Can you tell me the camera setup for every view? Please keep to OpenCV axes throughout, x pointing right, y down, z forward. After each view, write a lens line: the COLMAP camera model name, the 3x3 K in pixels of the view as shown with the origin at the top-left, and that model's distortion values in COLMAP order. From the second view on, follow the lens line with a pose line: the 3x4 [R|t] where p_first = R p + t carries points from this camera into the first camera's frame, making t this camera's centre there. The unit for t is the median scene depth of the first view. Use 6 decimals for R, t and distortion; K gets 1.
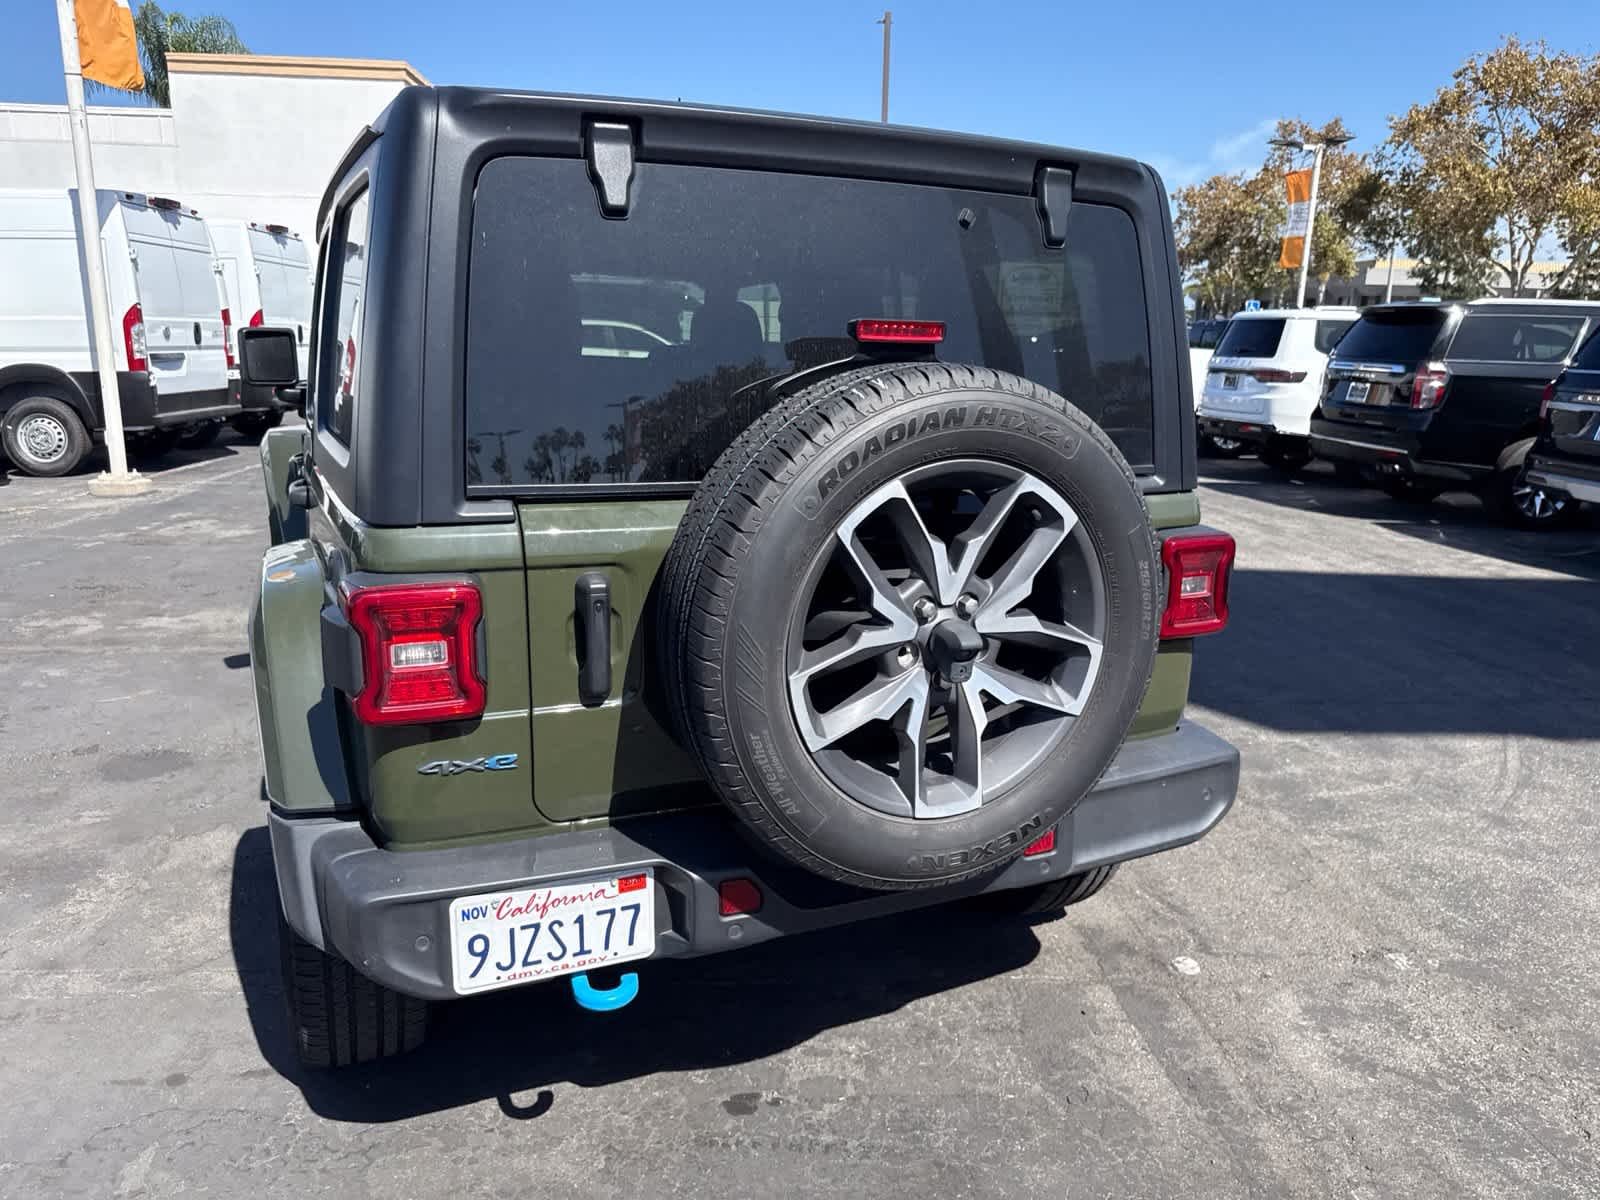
lens RADIAL K [[1129.2, 0, 808.3], [0, 1129.2, 602.1], [0, 0, 1]] dist [0.029509, -0.036477]
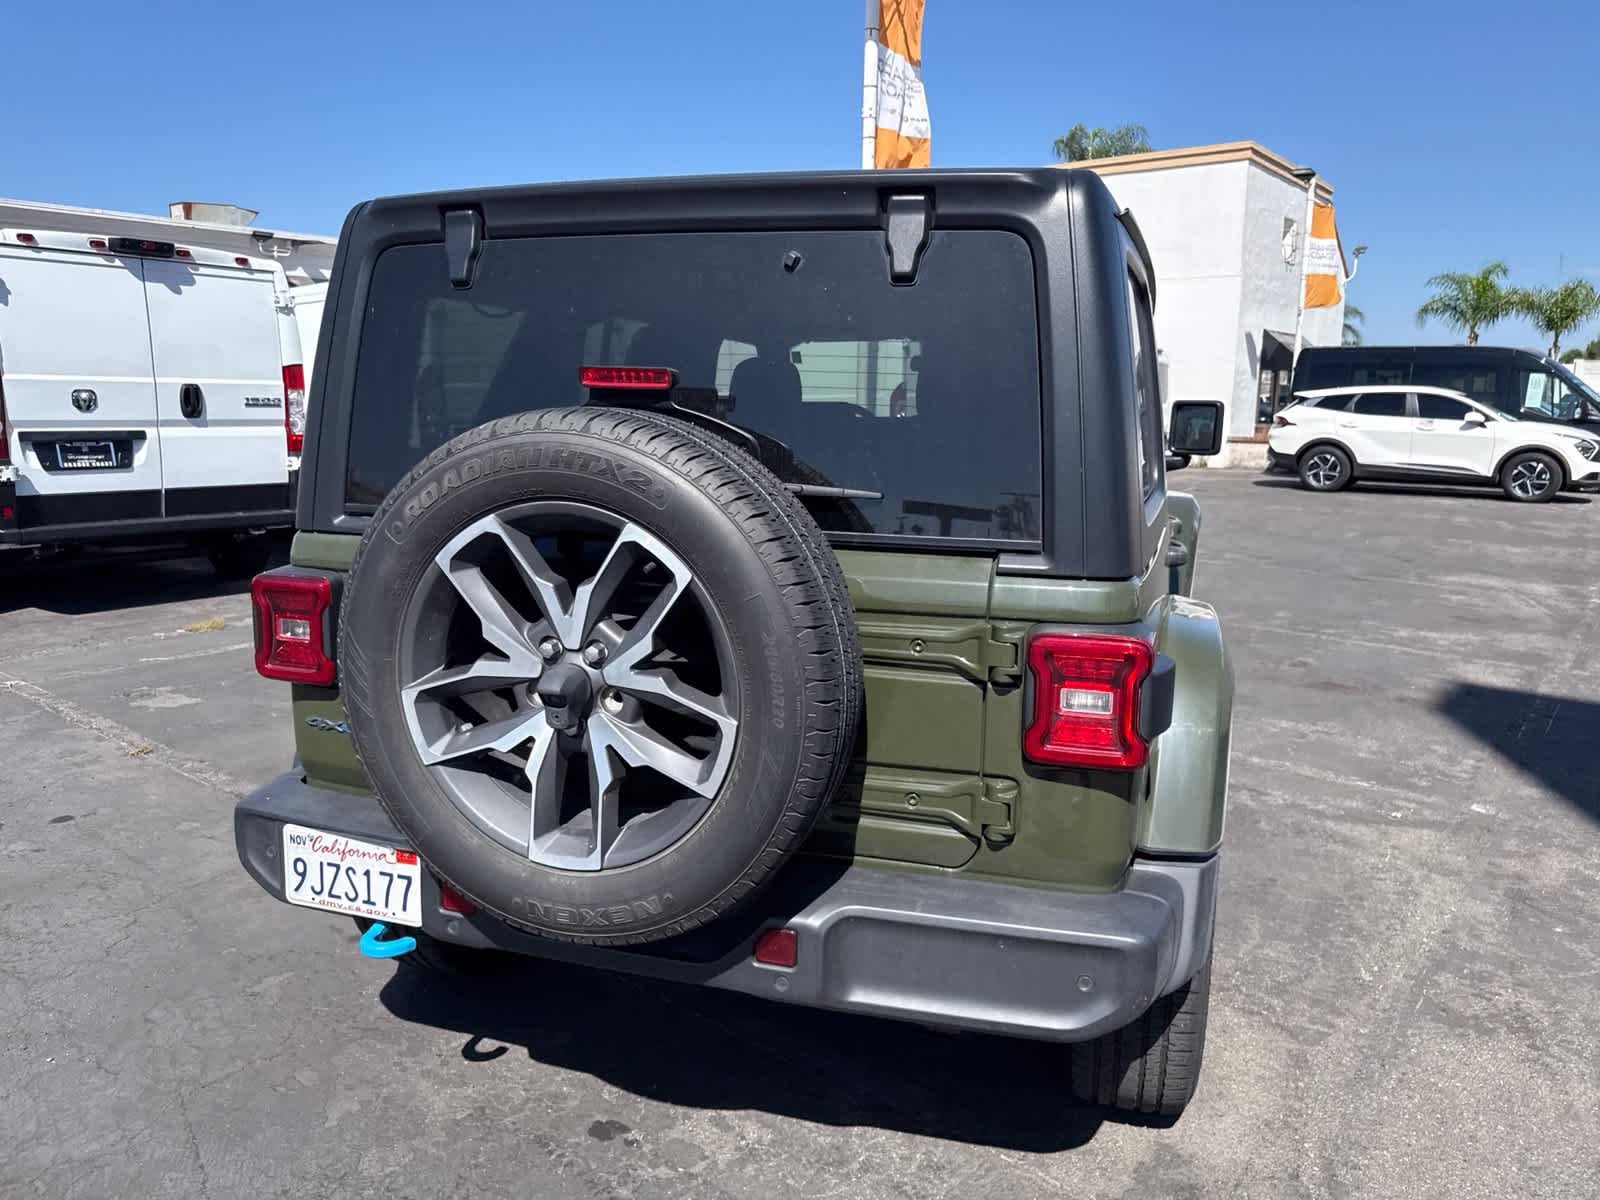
lens RADIAL K [[1129.2, 0, 812.3], [0, 1129.2, 587.1], [0, 0, 1]] dist [0.029509, -0.036477]
pose [[0.742354, 0.100715, -0.662395, 0.691551], [-0.150086, 0.988511, -0.017903, -0.048979], [0.652982, 0.112707, 0.748941, 0.293641]]
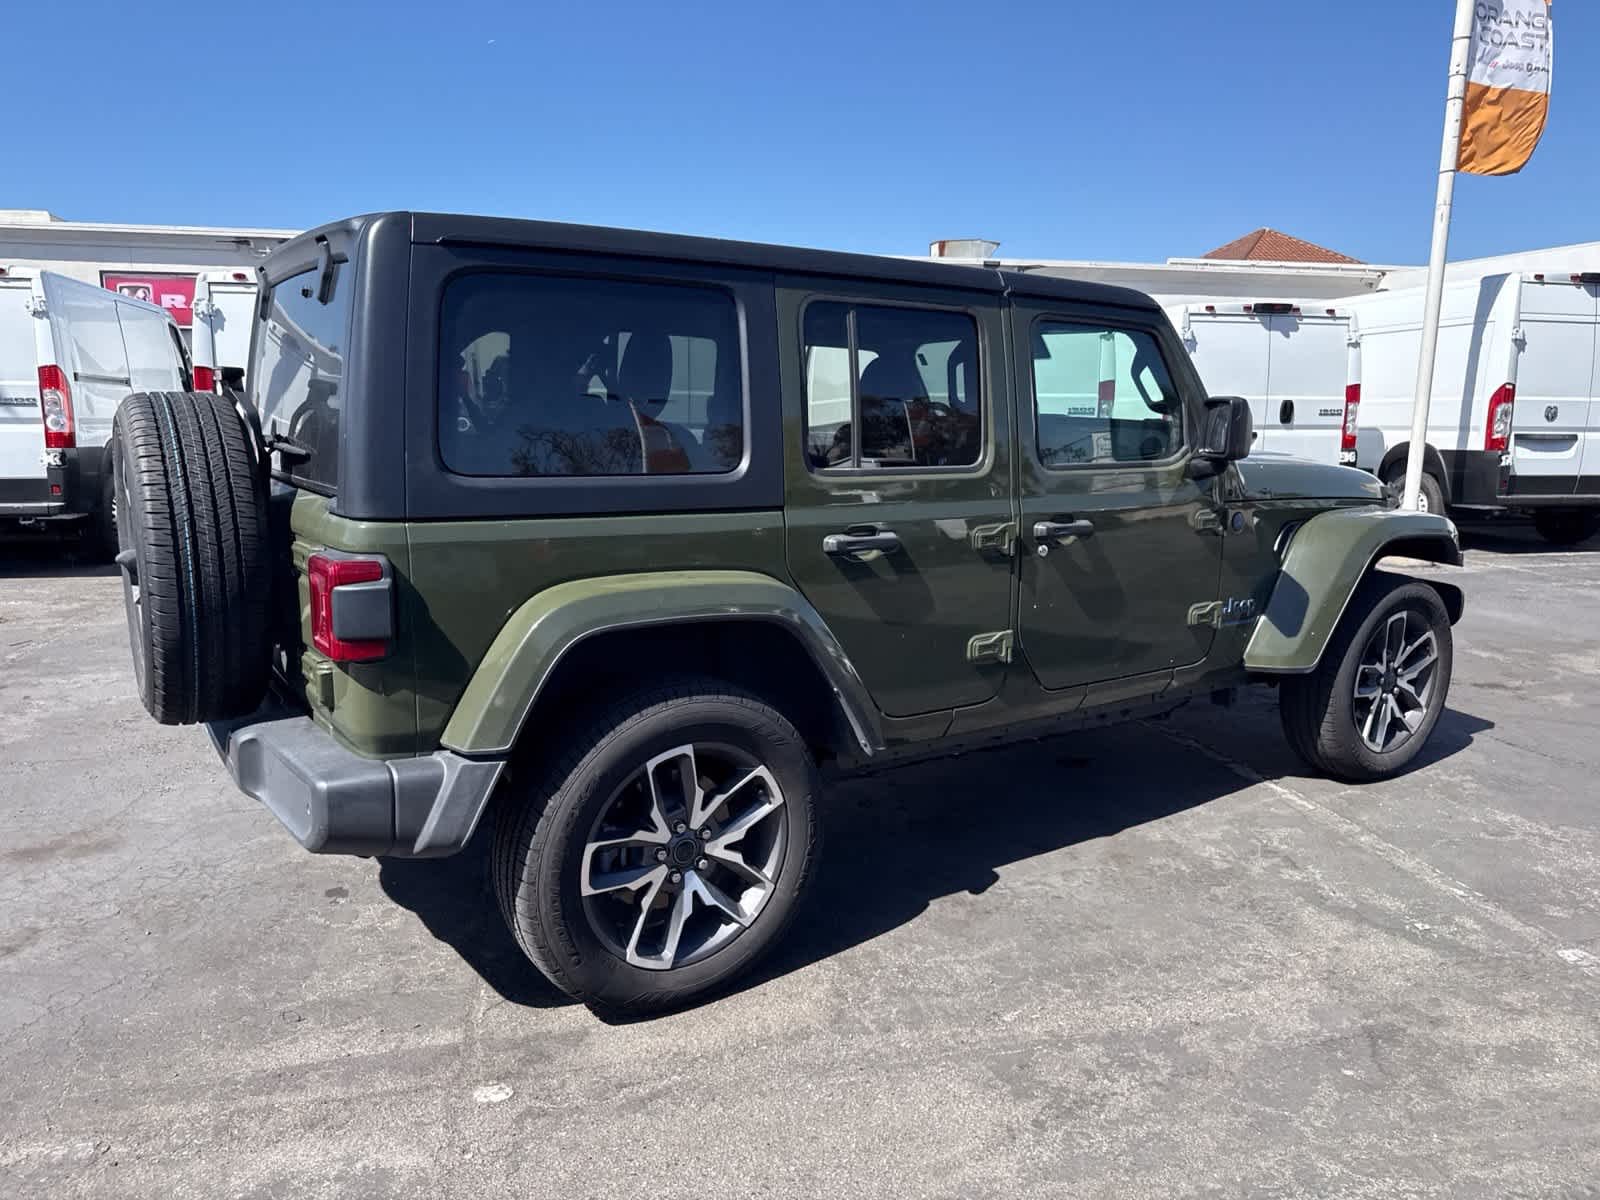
lens RADIAL K [[1129.2, 0, 810.5], [0, 1129.2, 603.0], [0, 0, 1]] dist [0.029509, -0.036477]
pose [[0.161249, 0.156634, -0.974405, 1.405795], [-0.232102, 0.965651, 0.116817, -0.238653], [0.959233, 0.207325, 0.192066, 1.205435]]
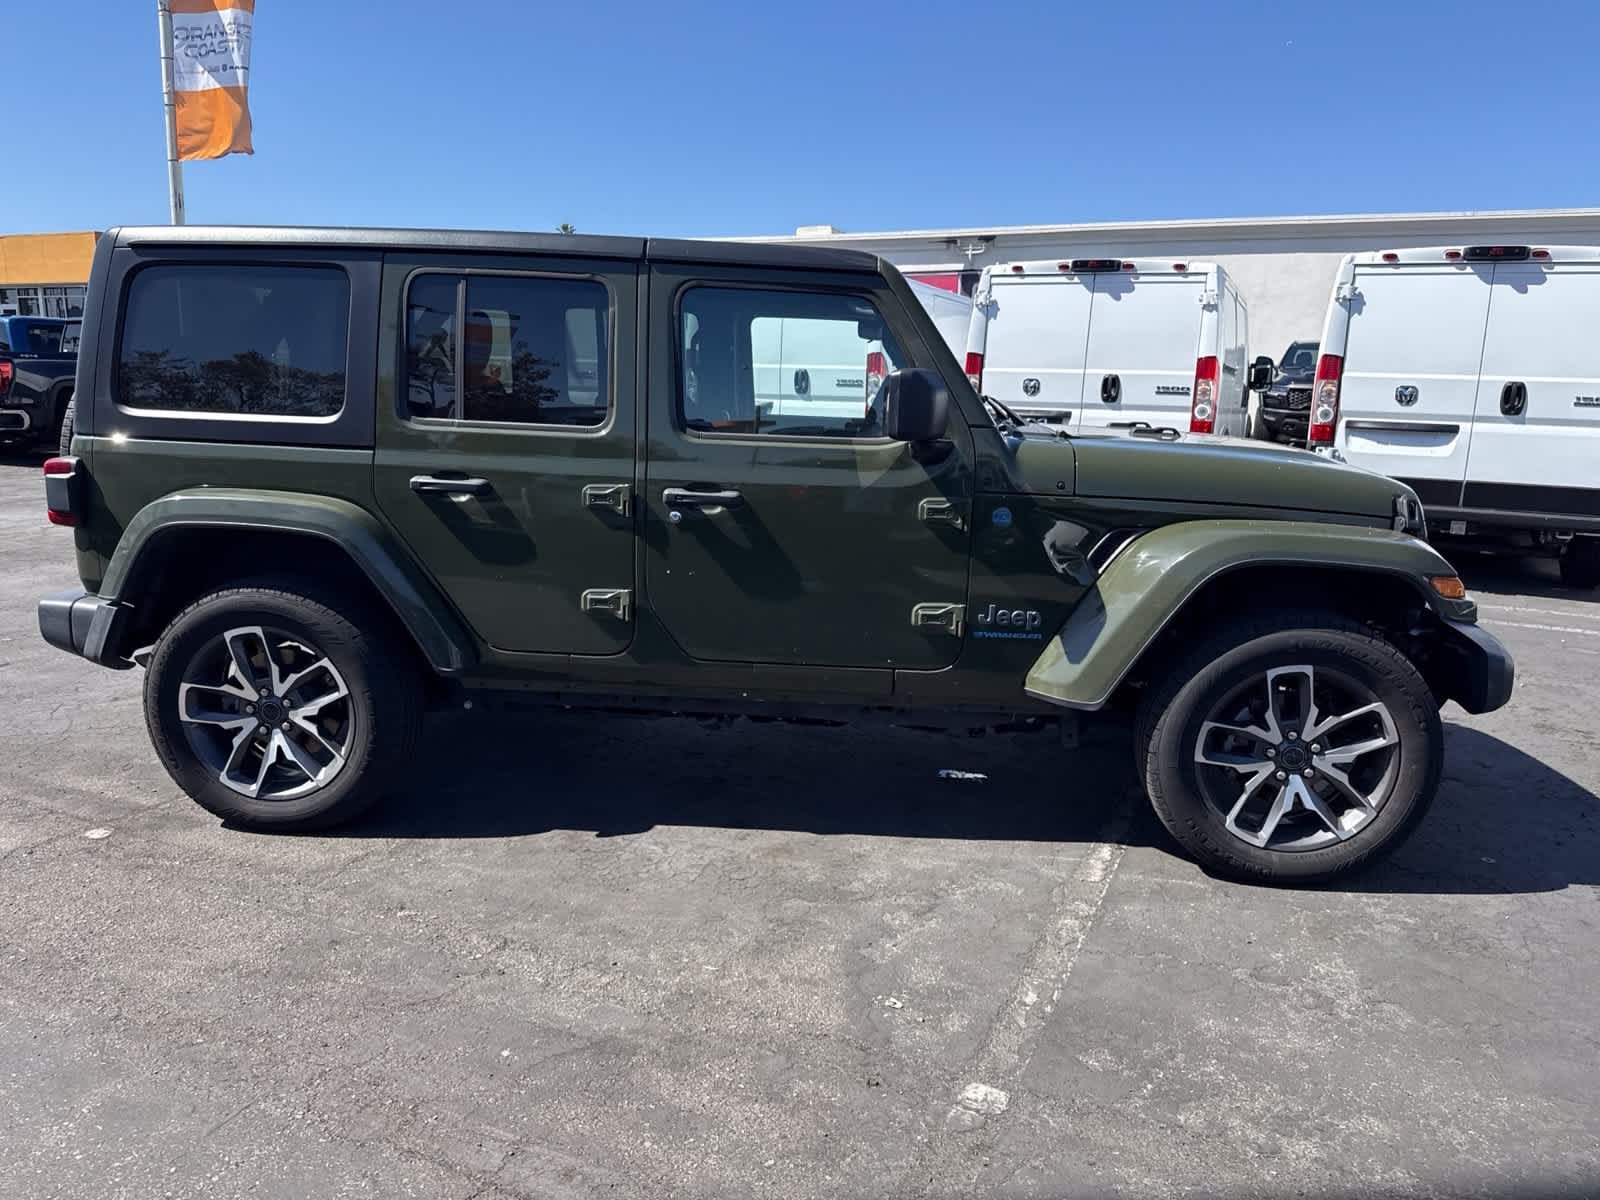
lens RADIAL K [[1129.2, 0, 811.9], [0, 1129.2, 604.6], [0, 0, 1]] dist [0.029509, -0.036477]
pose [[-0.488389, 0.142462, -0.860919, 1.205586], [-0.234114, 0.929023, 0.286542, -0.555873], [0.840635, 0.341497, -0.420372, 2.558869]]
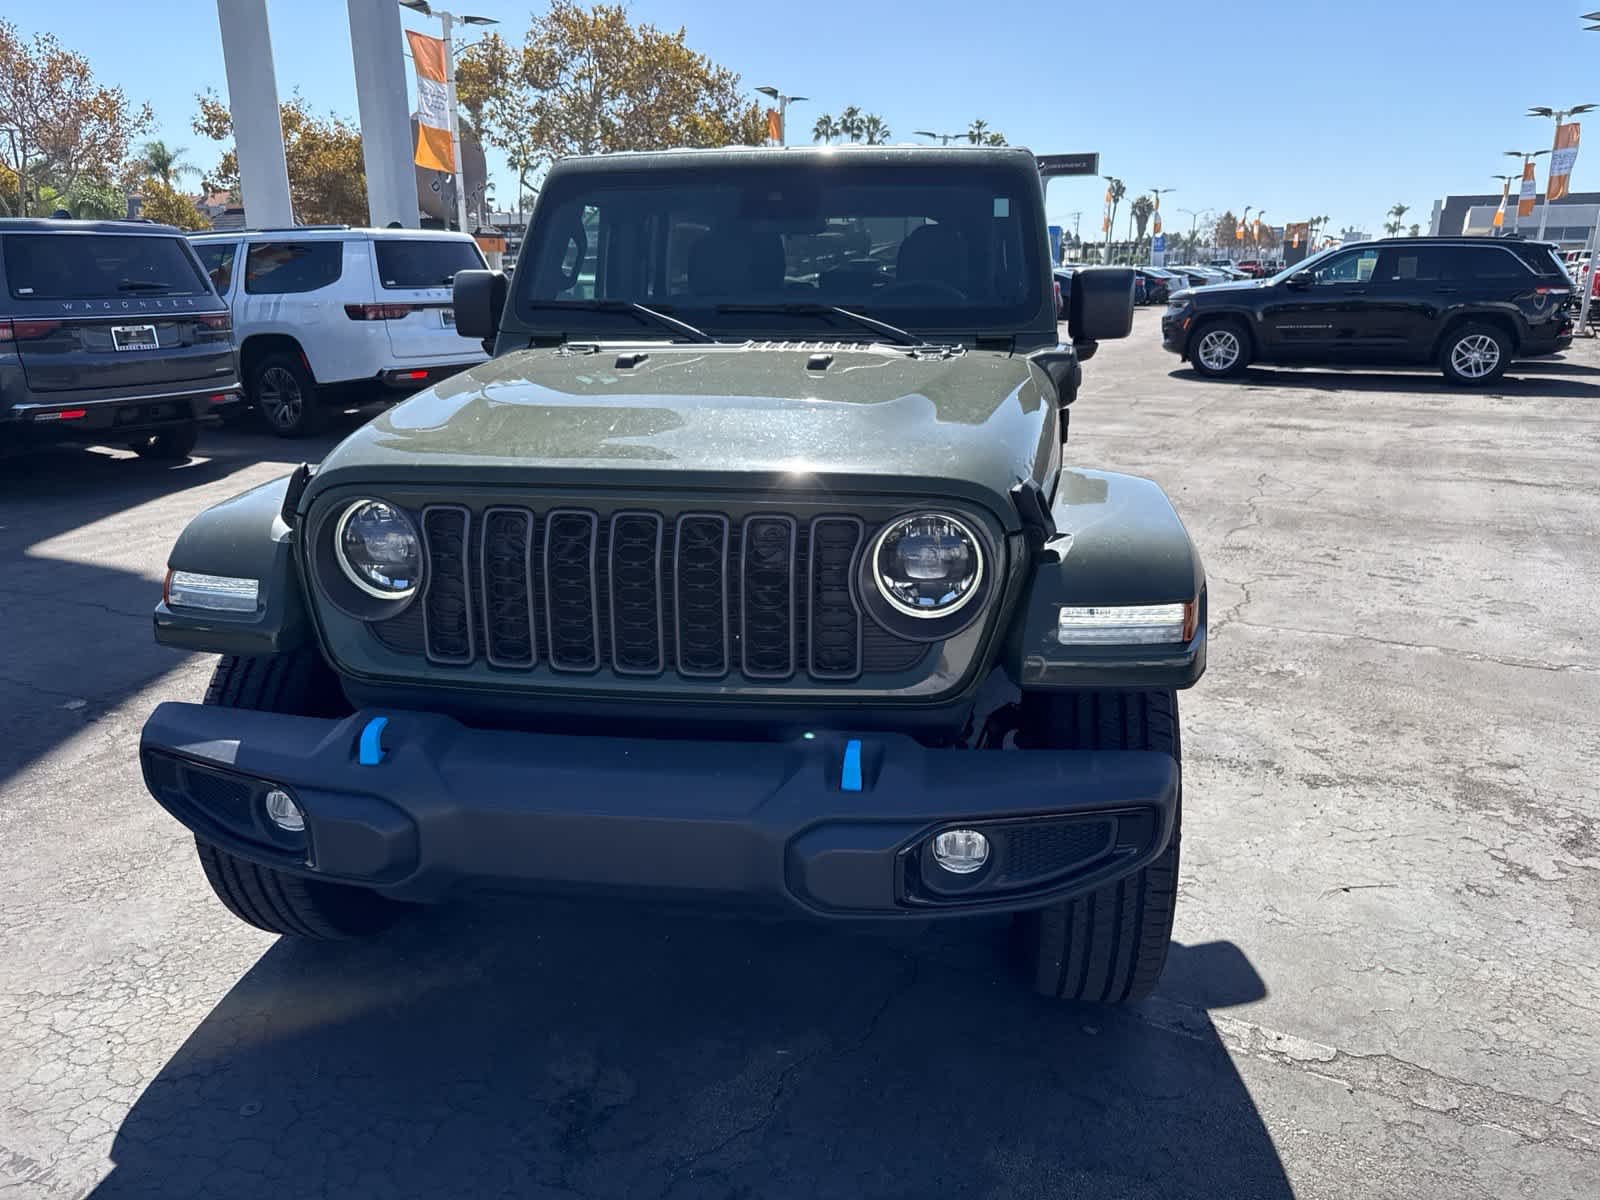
lens RADIAL K [[1129.2, 0, 809.8], [0, 1129.2, 604.0], [0, 0, 1]] dist [0.029509, -0.036477]
pose [[-0.845203, -0.169701, 0.506787, -1.255492], [0.108536, 0.873987, 0.473673, -0.734384], [-0.523308, 0.455355, -0.720278, 3.030908]]
